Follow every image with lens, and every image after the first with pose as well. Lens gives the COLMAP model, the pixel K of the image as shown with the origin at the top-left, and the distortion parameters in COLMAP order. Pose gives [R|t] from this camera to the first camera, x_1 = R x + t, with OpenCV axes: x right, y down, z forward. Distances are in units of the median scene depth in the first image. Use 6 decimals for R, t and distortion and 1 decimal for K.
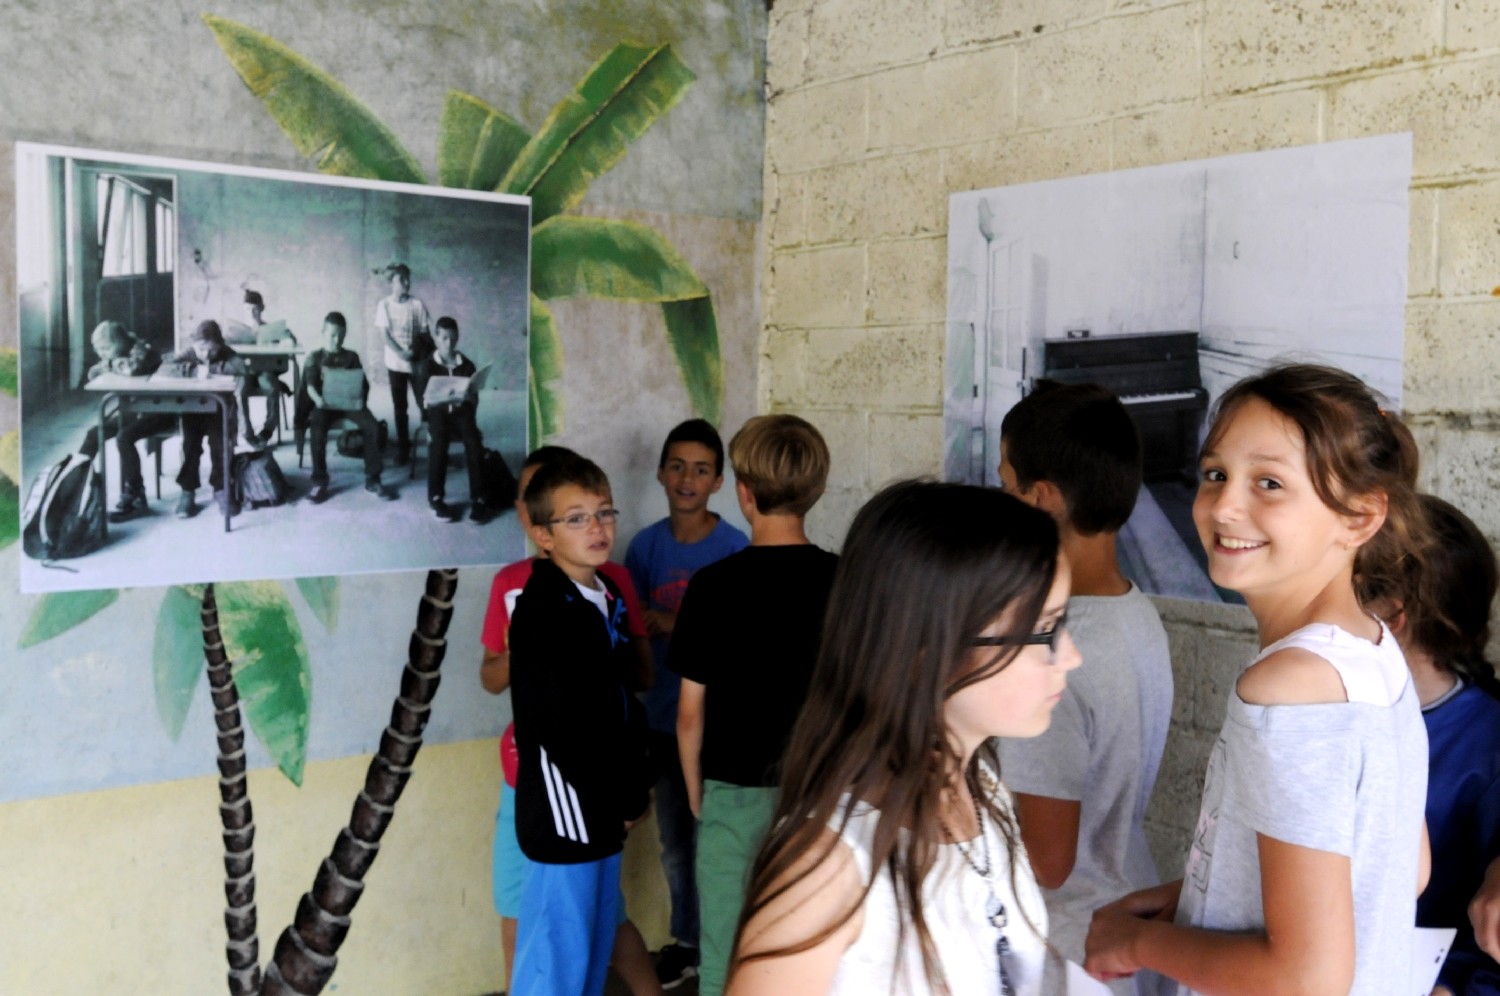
lens RADIAL K [[1574.3, 0, 772.0], [0, 1574.3, 499.3], [0, 0, 1]] dist [-0.011487, 0.041708]
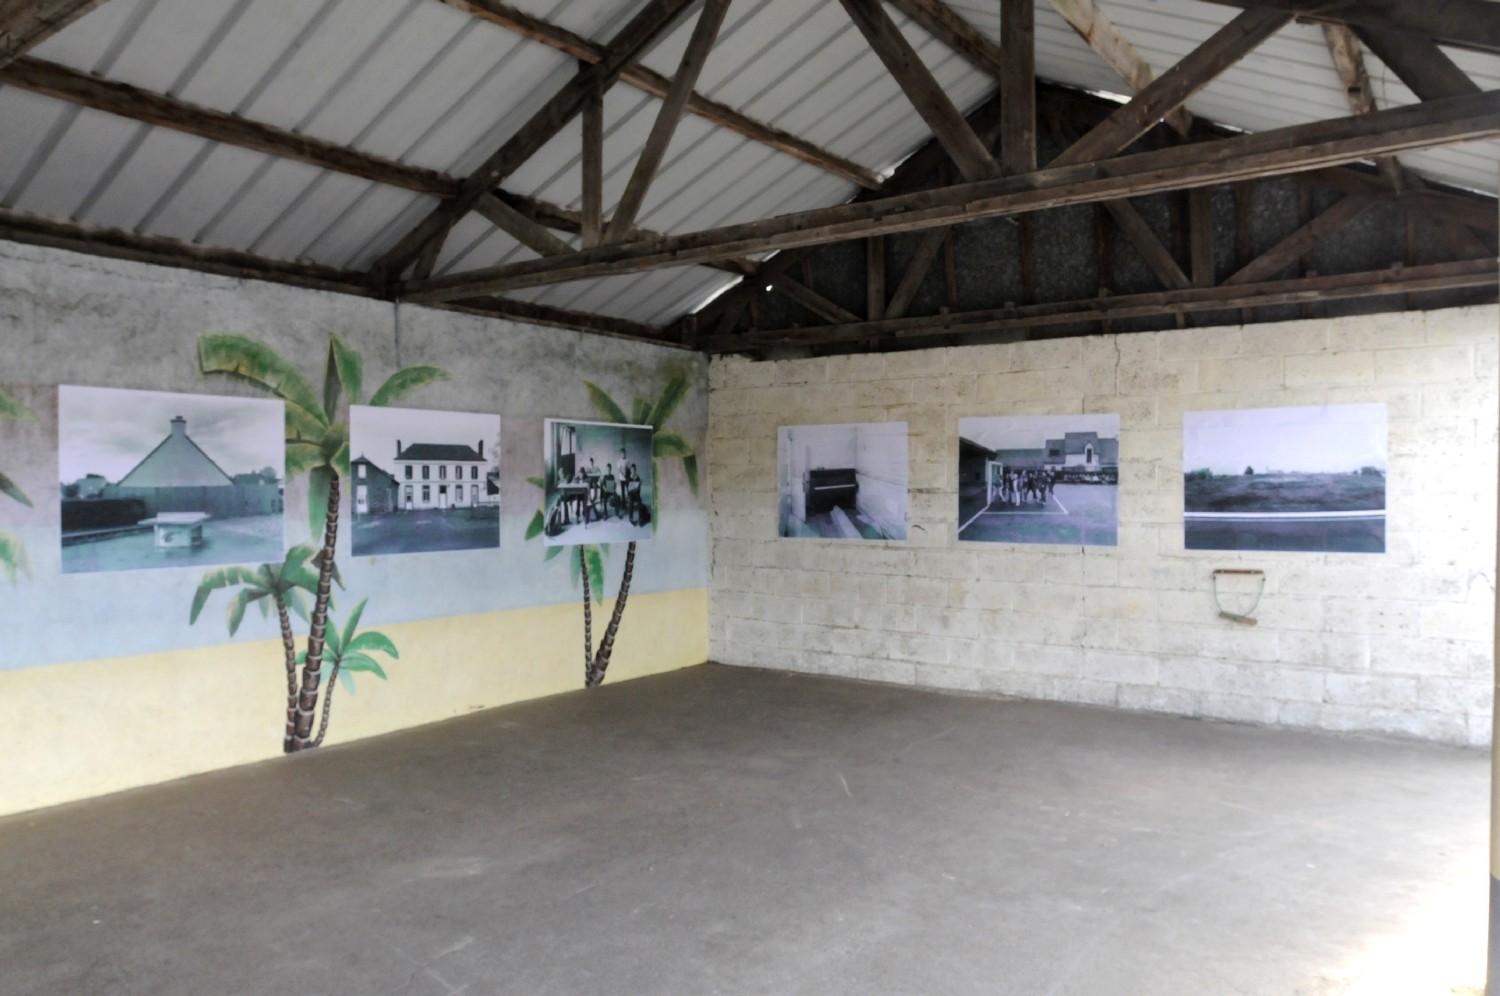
lens RADIAL K [[1361.0, 0, 750.0], [0, 1361.0, 498.0], [0, 0, 1]] dist [-0.063622, 0.078798]
pose [[0.951156, -0.016291, 0.308279, -0.880568], [0.031924, 0.998443, -0.045735, 0.095780], [-0.307054, 0.053342, 0.950196, -1.823323]]
